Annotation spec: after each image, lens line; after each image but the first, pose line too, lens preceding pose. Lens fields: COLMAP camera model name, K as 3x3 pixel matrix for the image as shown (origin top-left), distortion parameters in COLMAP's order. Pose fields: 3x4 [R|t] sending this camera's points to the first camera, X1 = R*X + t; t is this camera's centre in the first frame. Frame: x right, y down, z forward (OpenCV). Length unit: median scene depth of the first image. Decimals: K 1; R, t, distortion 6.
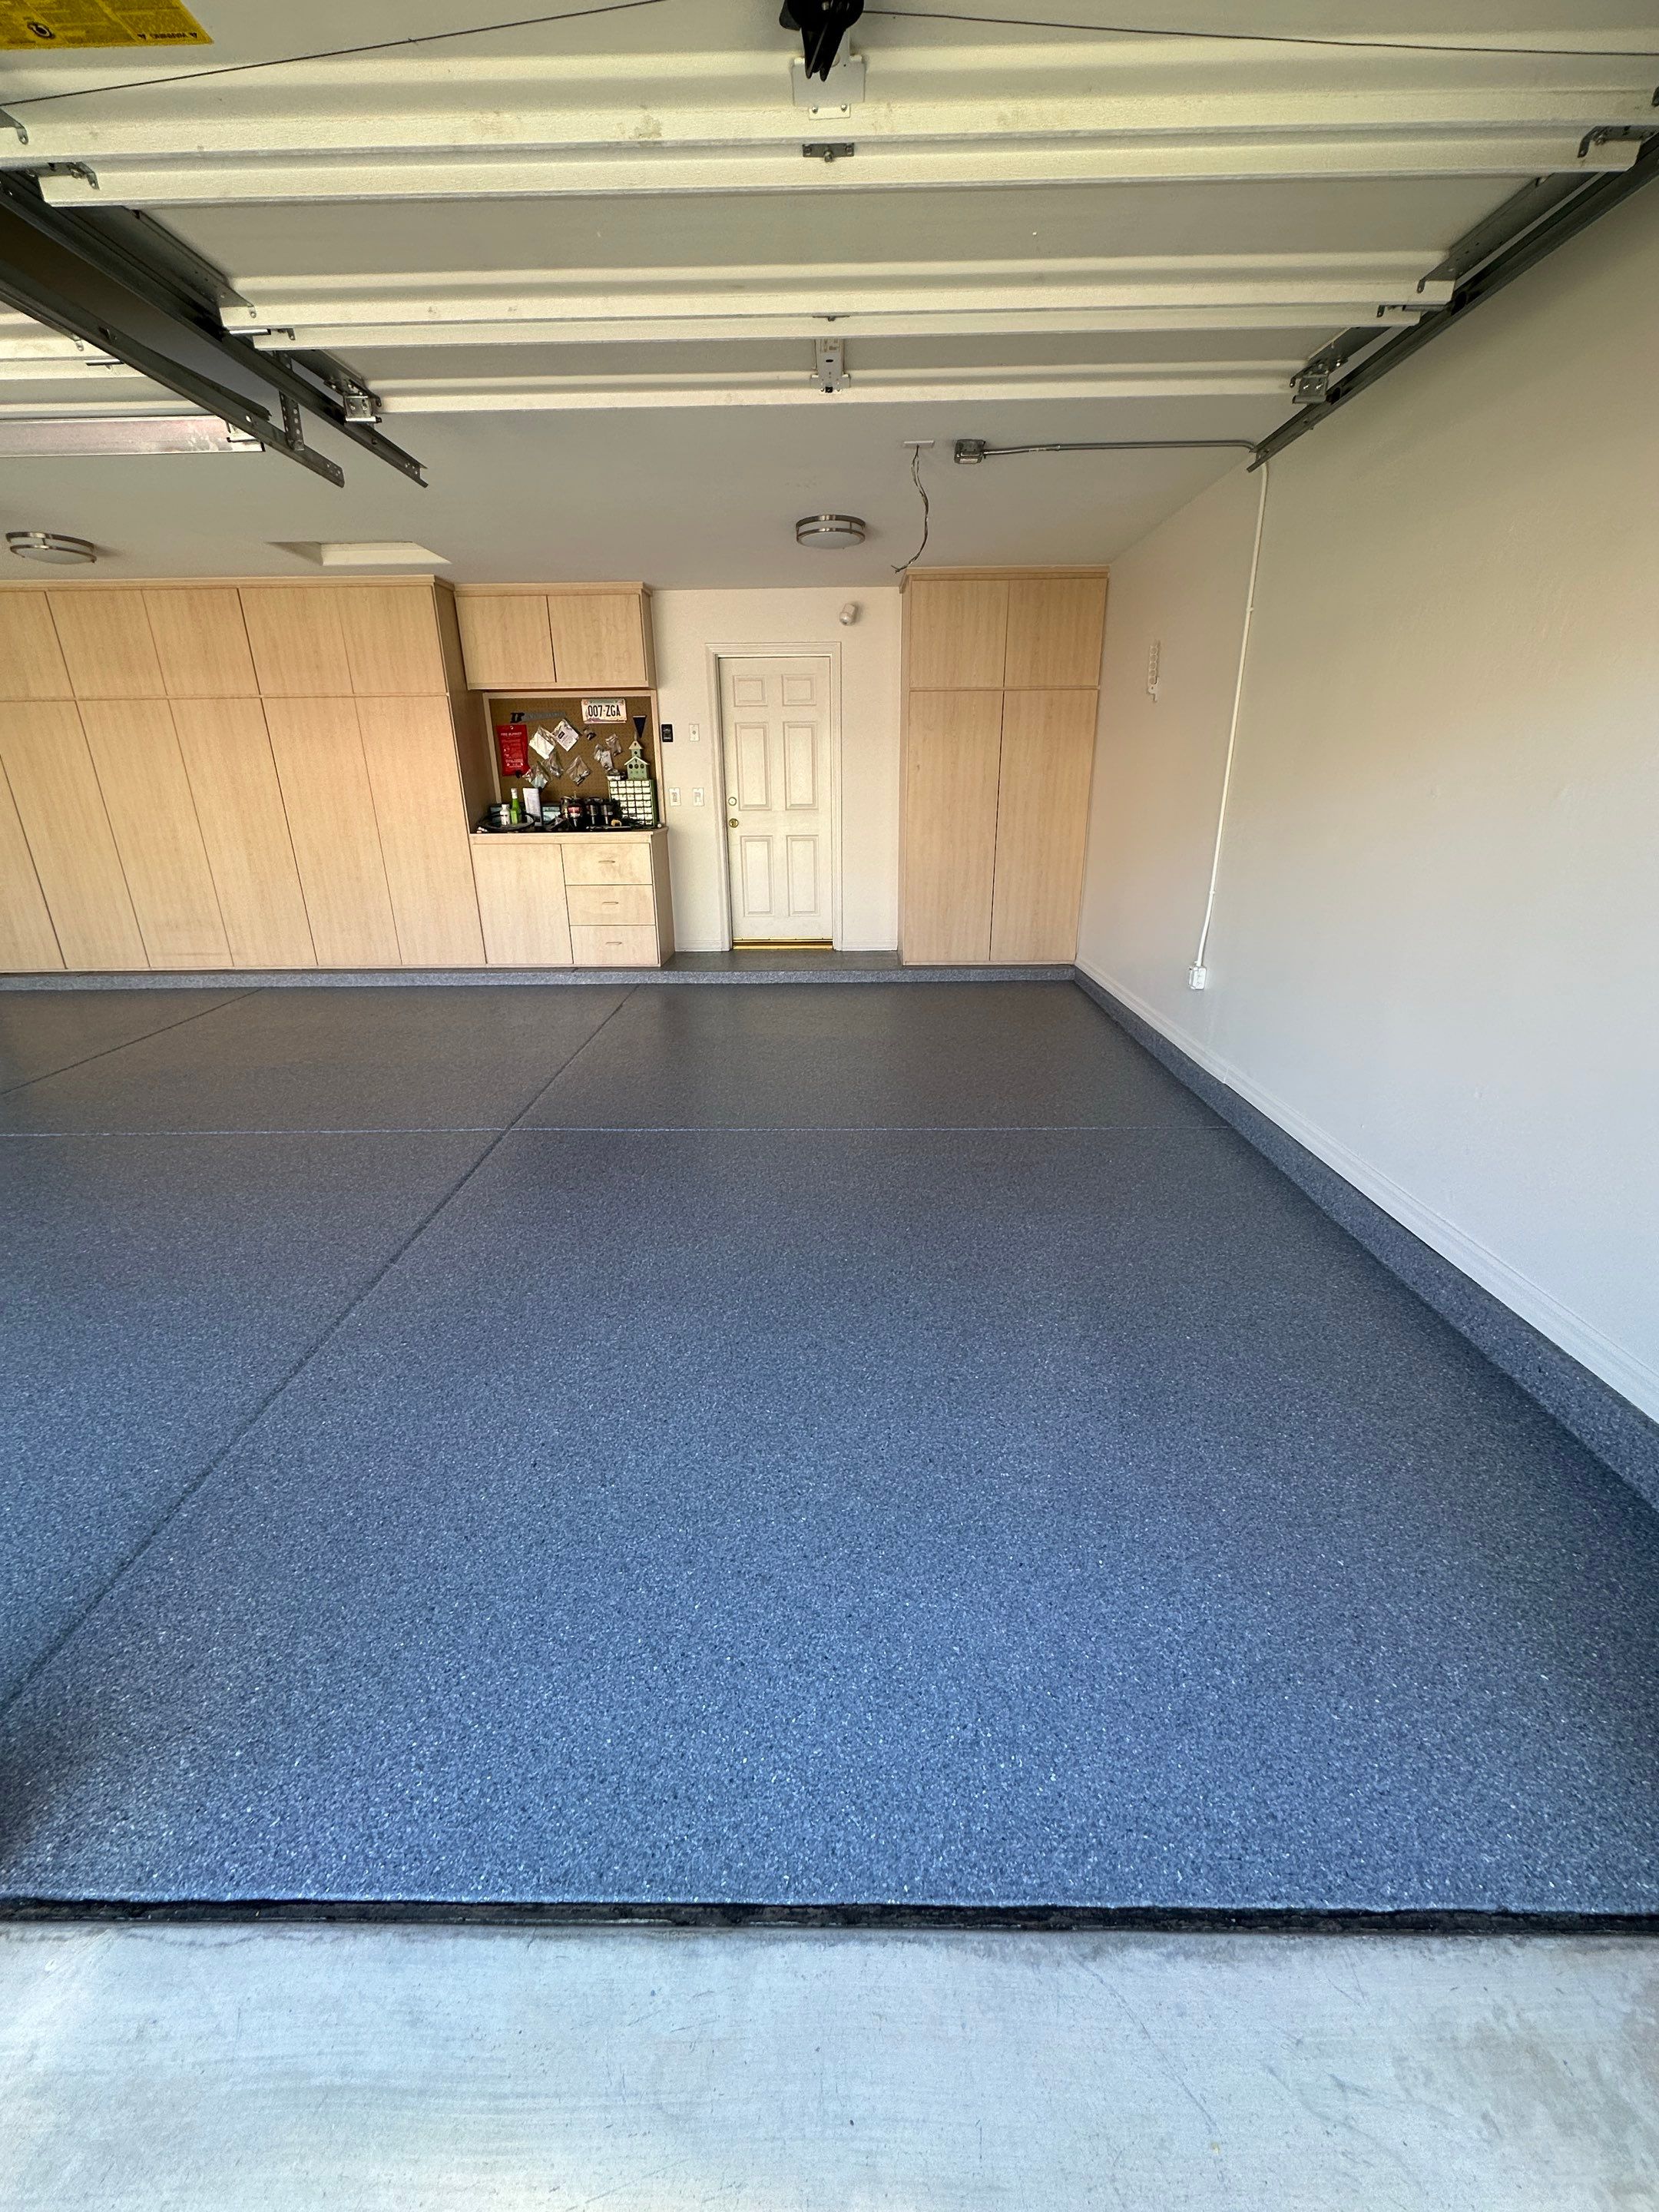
lens RADIAL K [[880.2, 0, 828.4], [0, 880.2, 1105.5], [0, 0, 1]] dist [-0.004173, 0.000909]
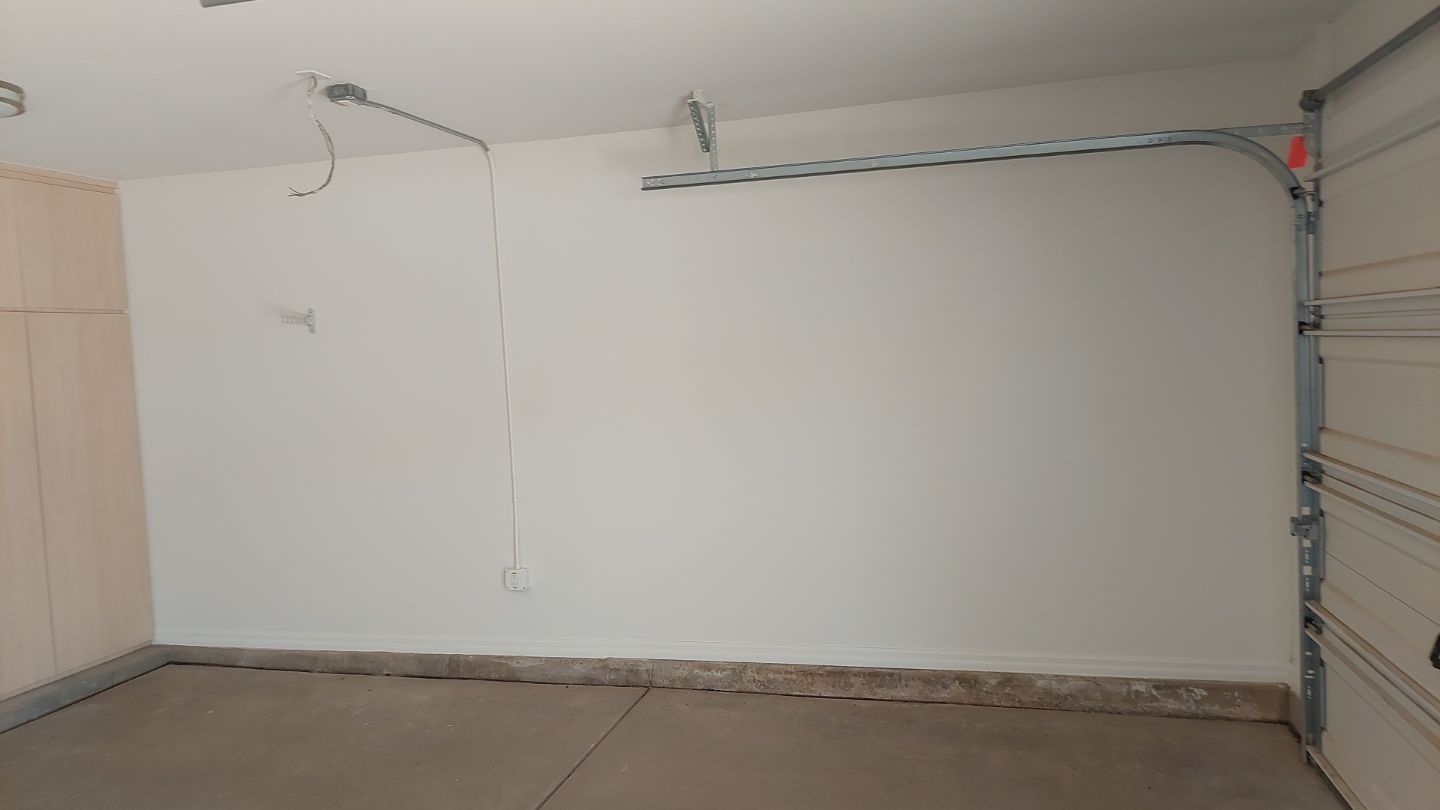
lens RADIAL K [[1035.1, 0, 700.0], [0, 1035.1, 403.6], [0, 0, 1]] dist [0.053342, -0.042060]
pose [[0.252968, -0.057096, 0.965789, -0.527758], [0.379989, 0.923900, -0.044910, -0.150431], [-0.889728, 0.378349, 0.255413, 0.310403]]
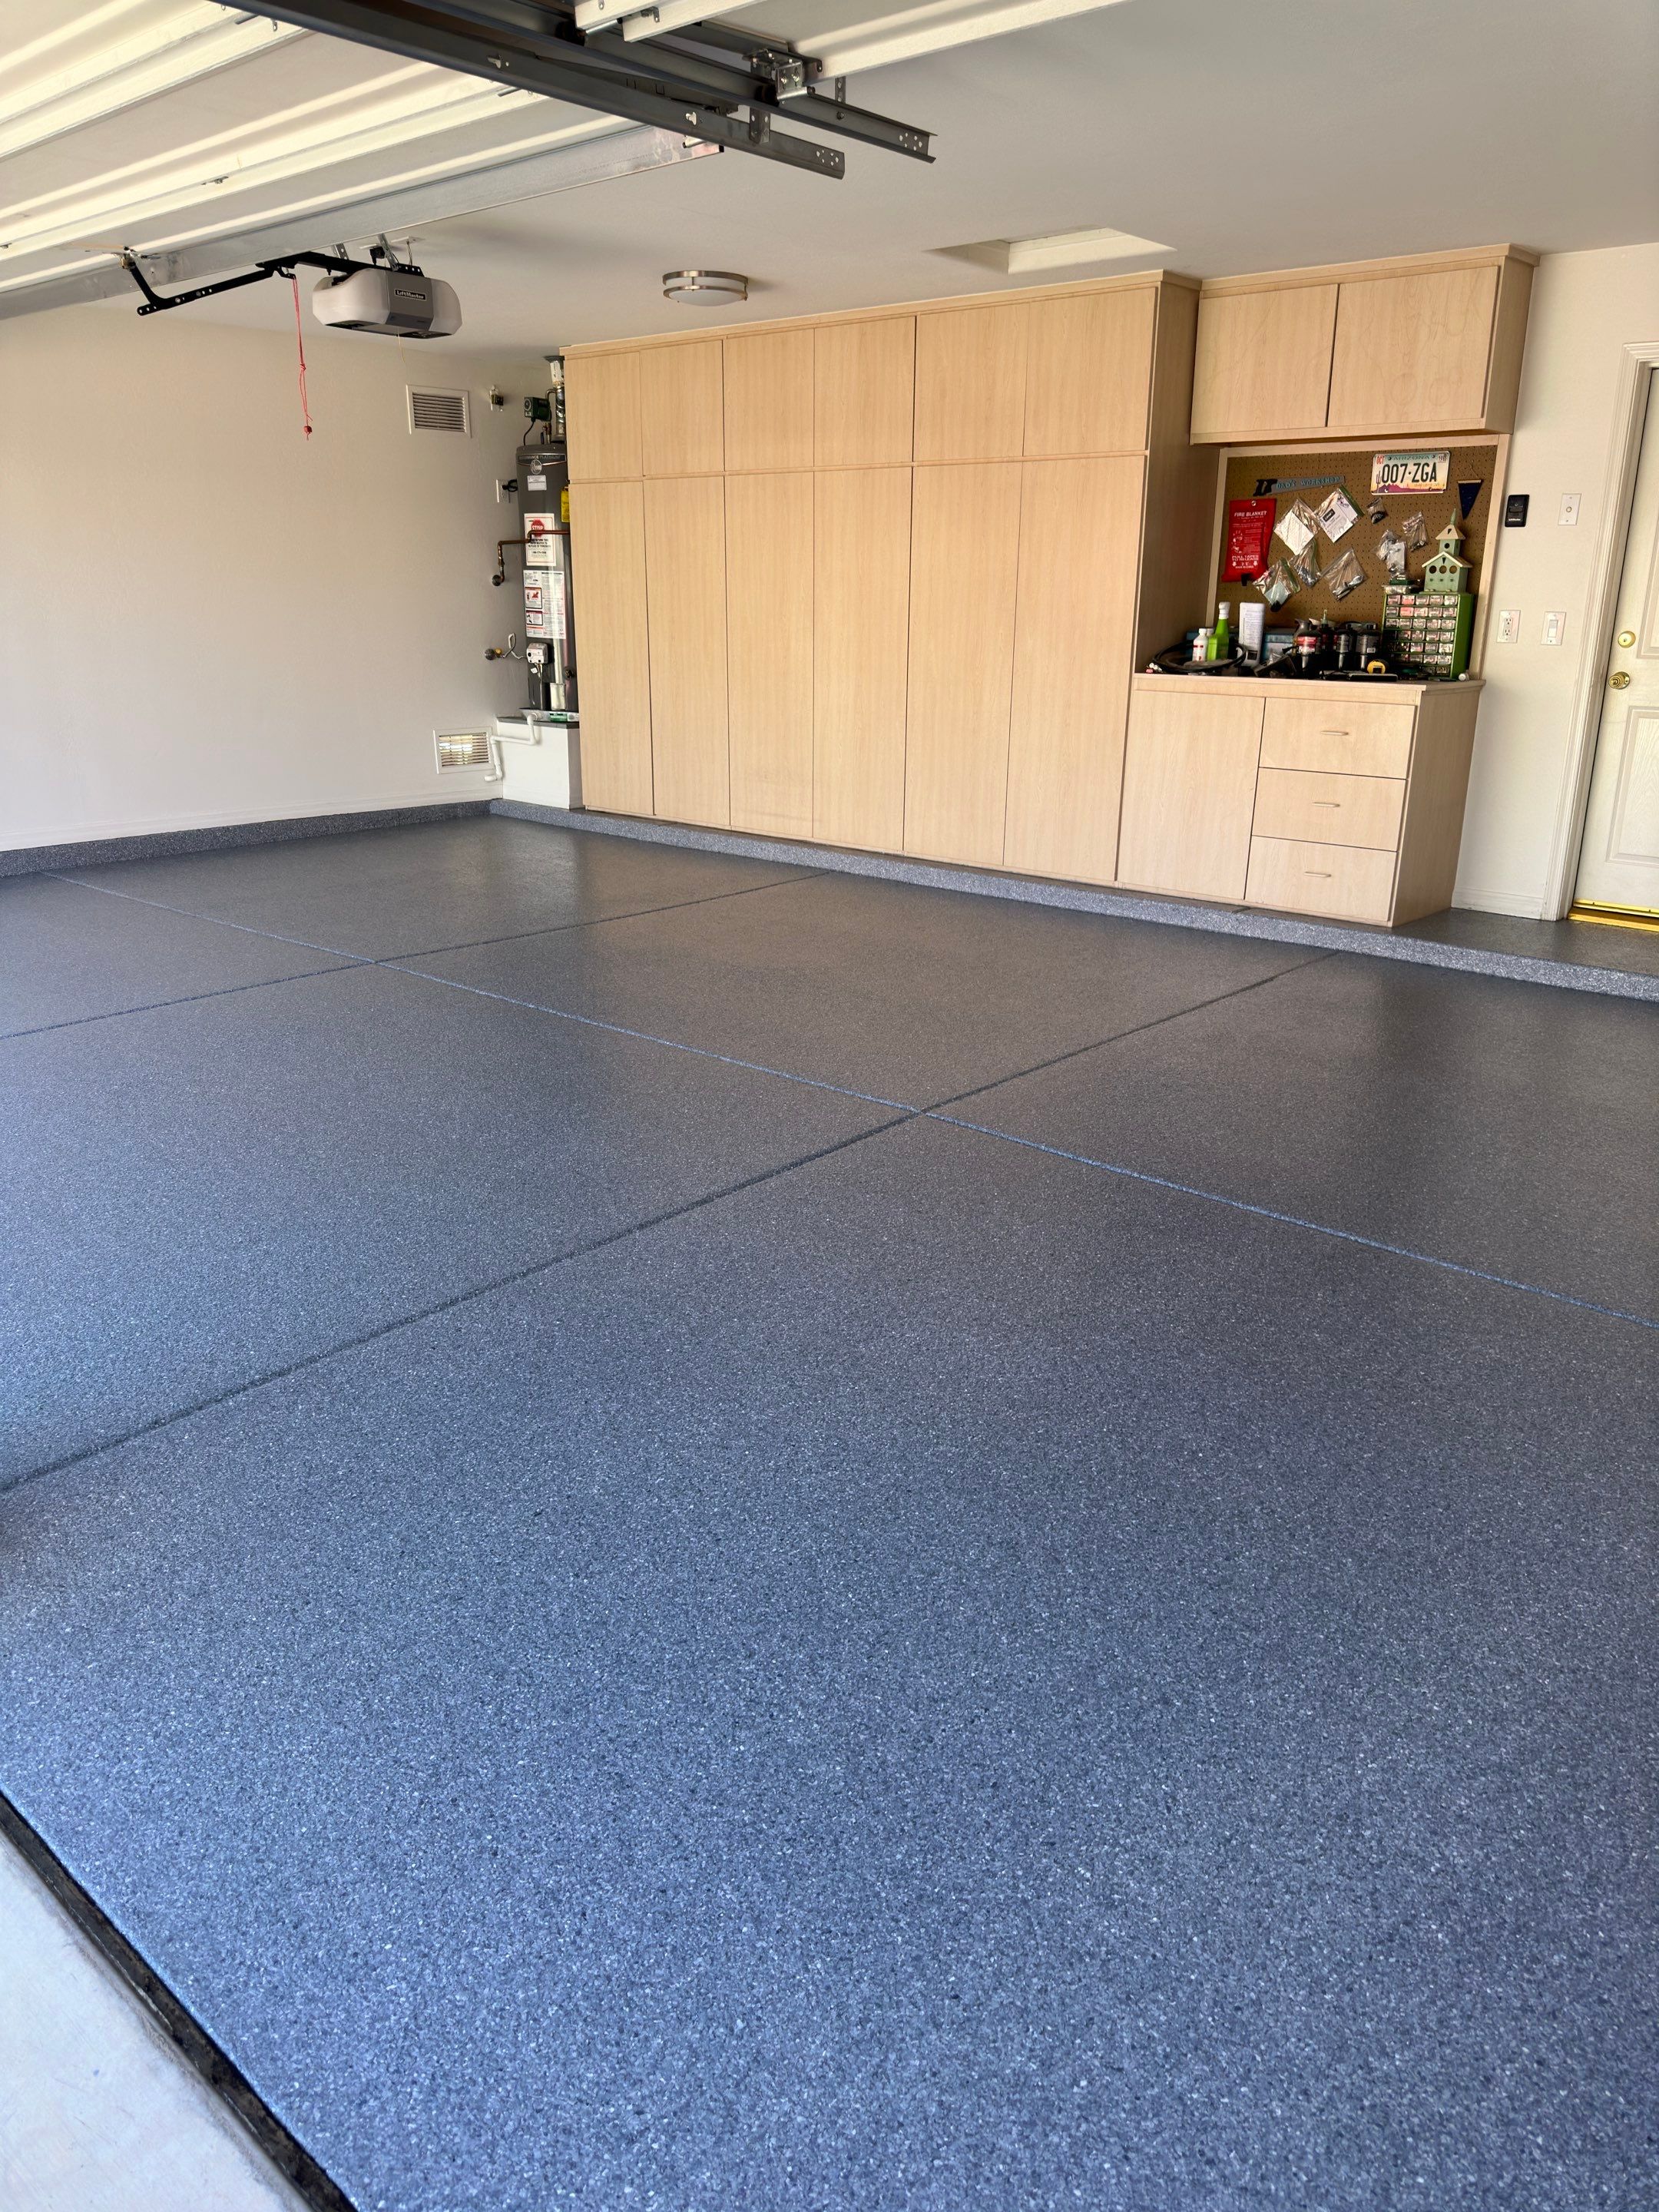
lens RADIAL K [[1564.7, 0, 834.7], [0, 1564.7, 1077.1], [0, 0, 1]] dist [0.029770, -0.038632]
pose [[0.755882, 0.213935, -0.618768, 0.199830], [-0.248843, 0.968057, 0.030715, -0.012416], [0.605573, 0.130759, 0.784973, 0.036028]]
